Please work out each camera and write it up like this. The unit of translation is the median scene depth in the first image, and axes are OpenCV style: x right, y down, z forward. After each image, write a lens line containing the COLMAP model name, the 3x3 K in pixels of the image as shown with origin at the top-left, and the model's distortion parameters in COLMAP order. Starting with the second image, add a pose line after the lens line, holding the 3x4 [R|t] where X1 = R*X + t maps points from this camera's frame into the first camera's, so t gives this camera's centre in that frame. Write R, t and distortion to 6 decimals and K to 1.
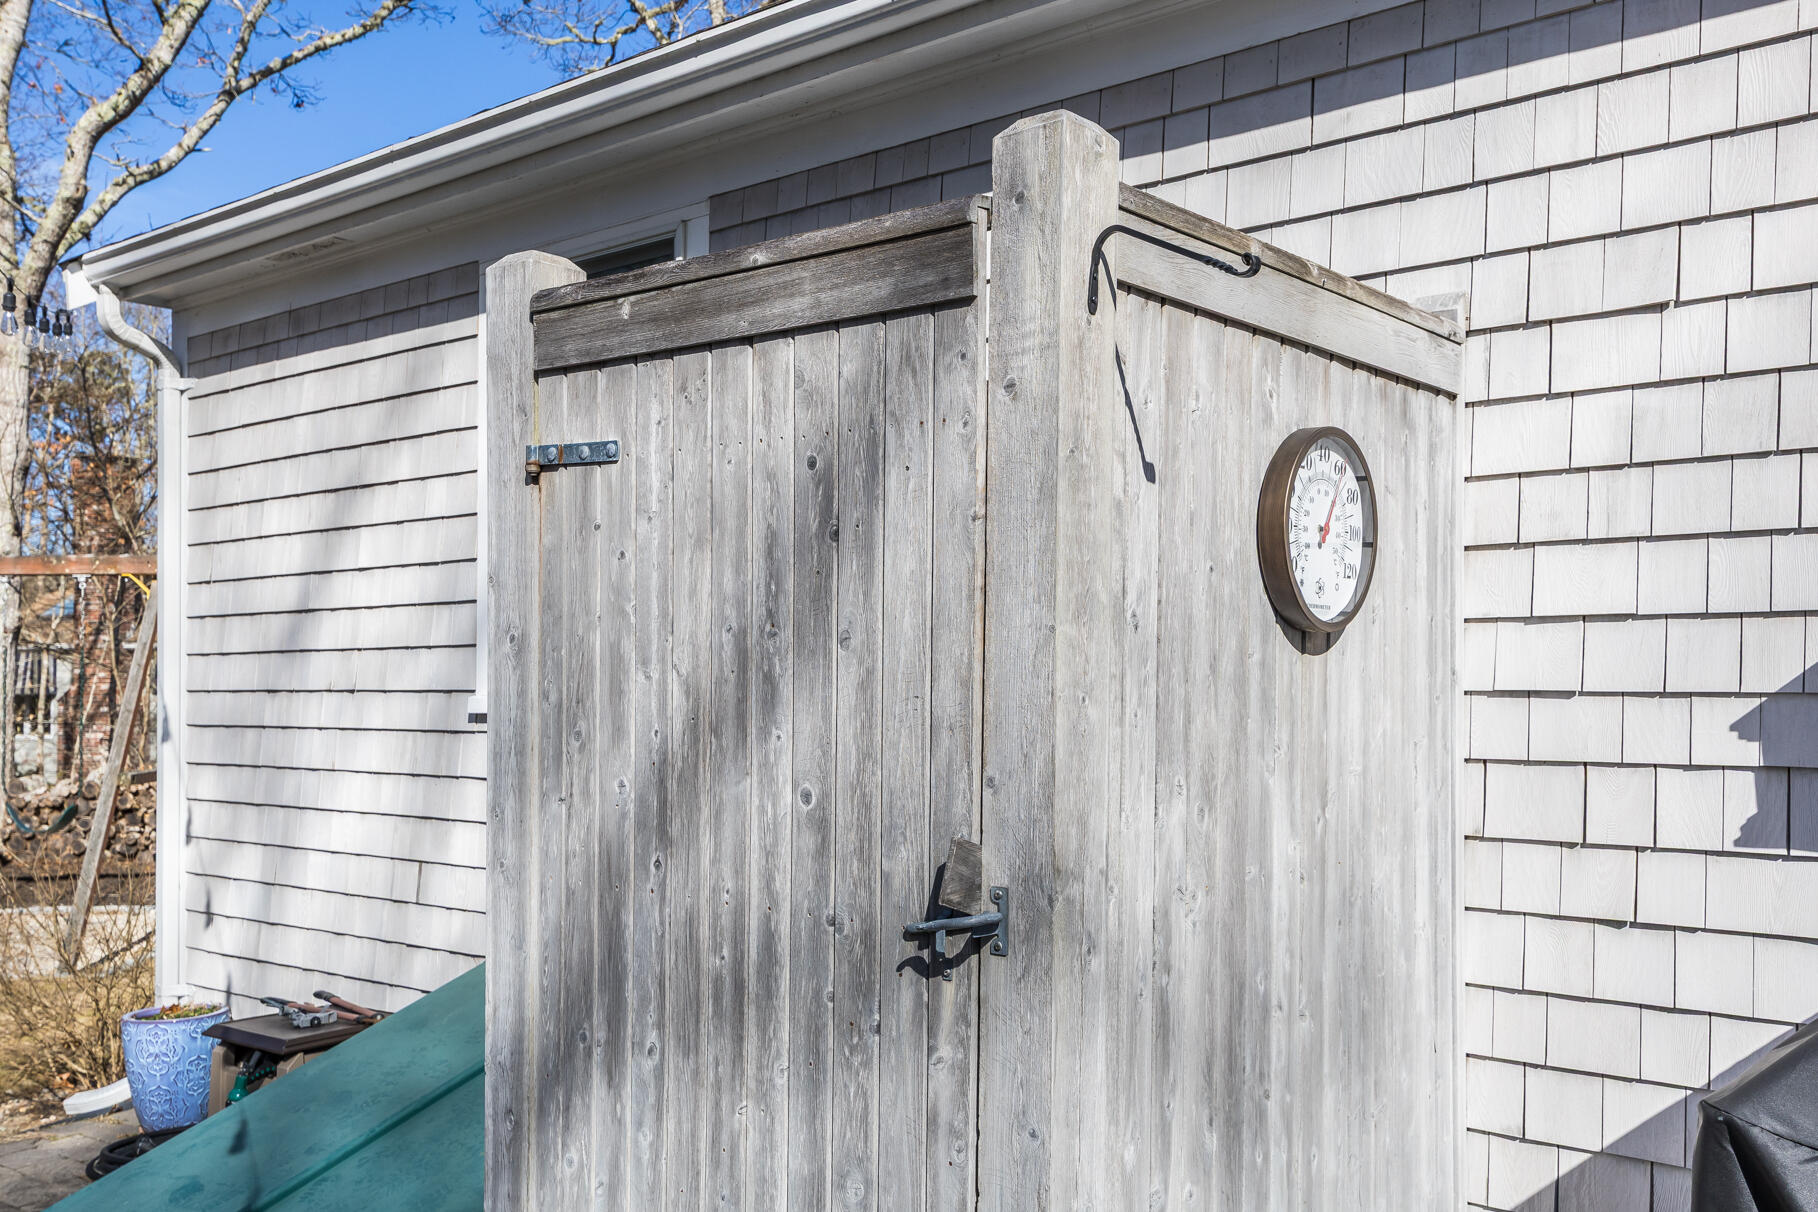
lens RADIAL K [[1746.4, 0, 860.7], [0, 1746.4, 677.5], [0, 0, 1]] dist [0.052224, 0.000000]
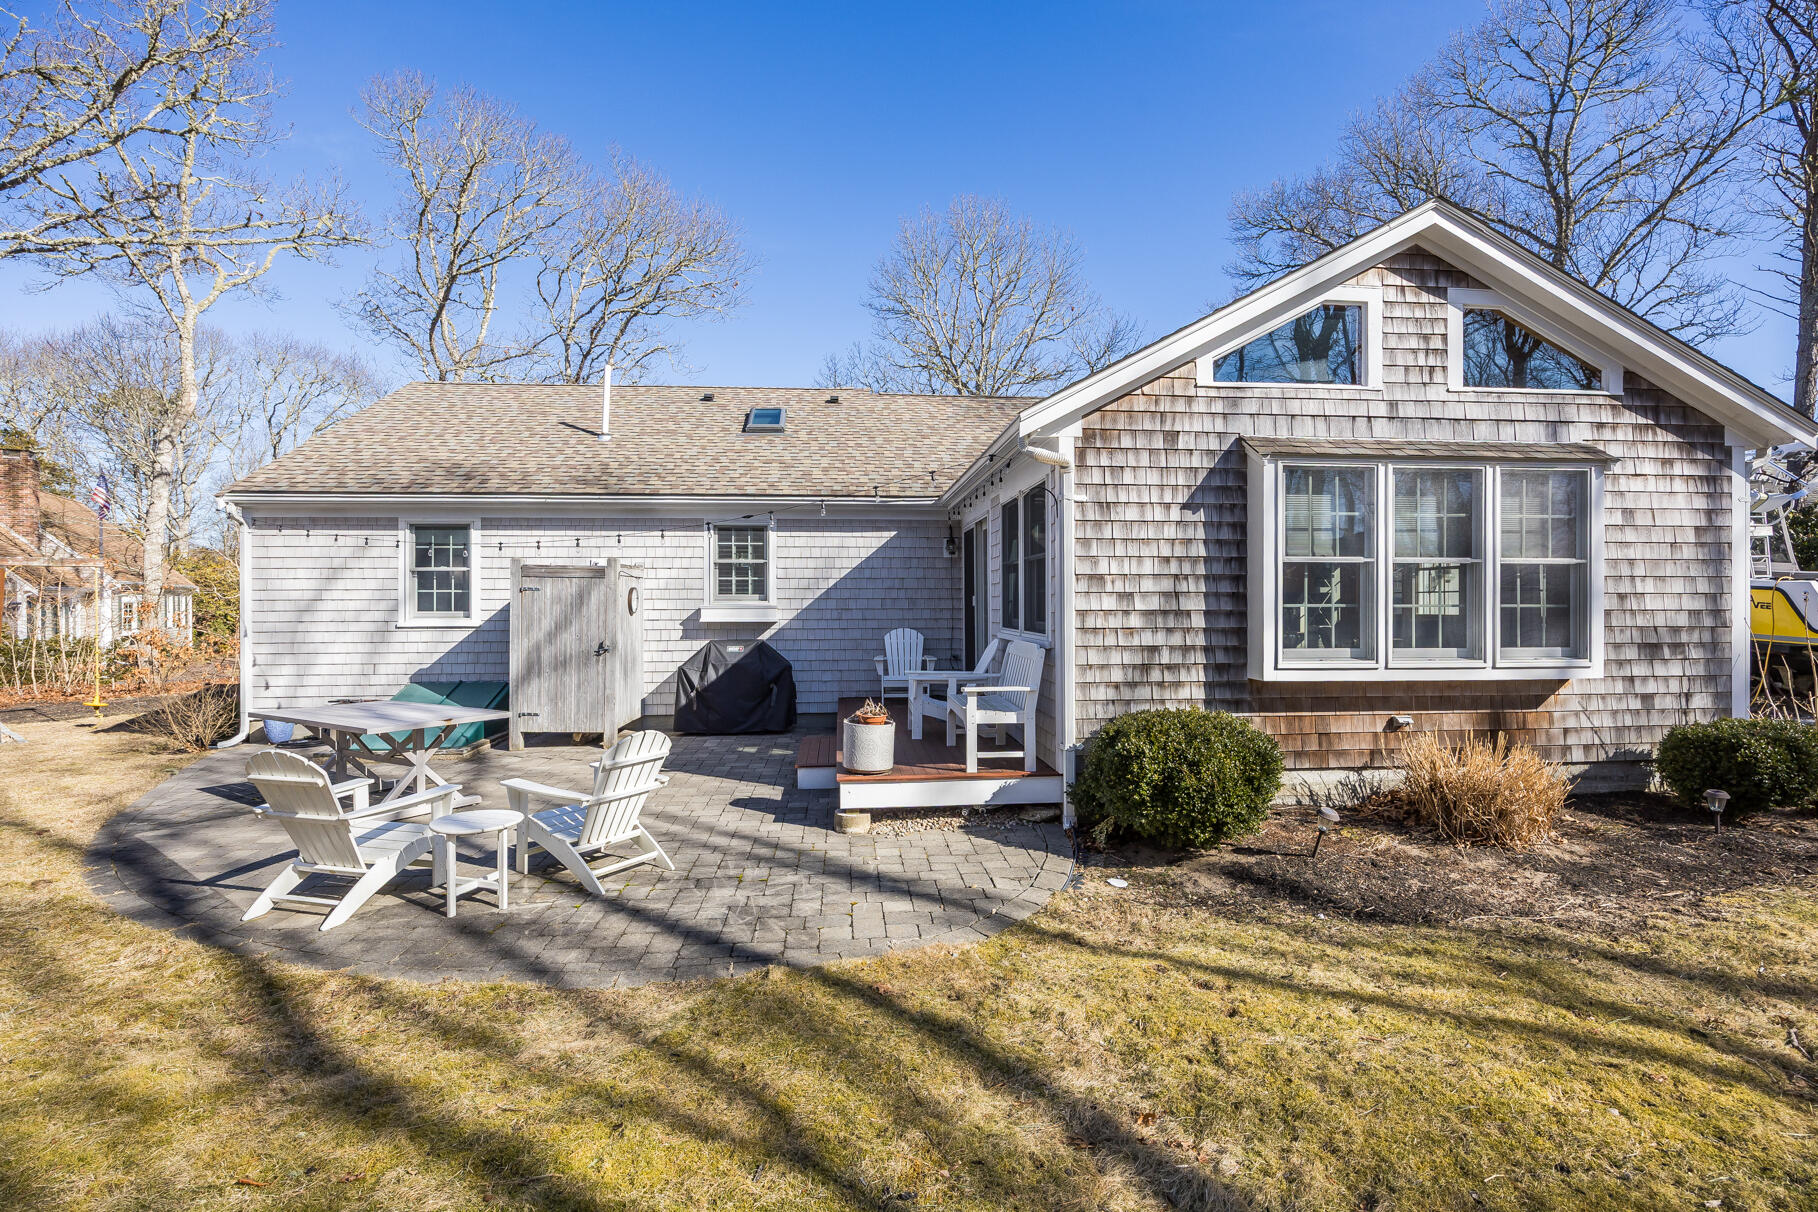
lens RADIAL K [[852.0, 0, 903.9], [0, 852.0, 606.3], [0, 0, 1]] dist [-0.015830, -0.000120]
pose [[0.715511, -0.004527, 0.698587, -0.884223], [0.000504, 0.999982, 0.005964, -0.045020], [-0.698602, -0.003915, 0.715500, -1.478064]]
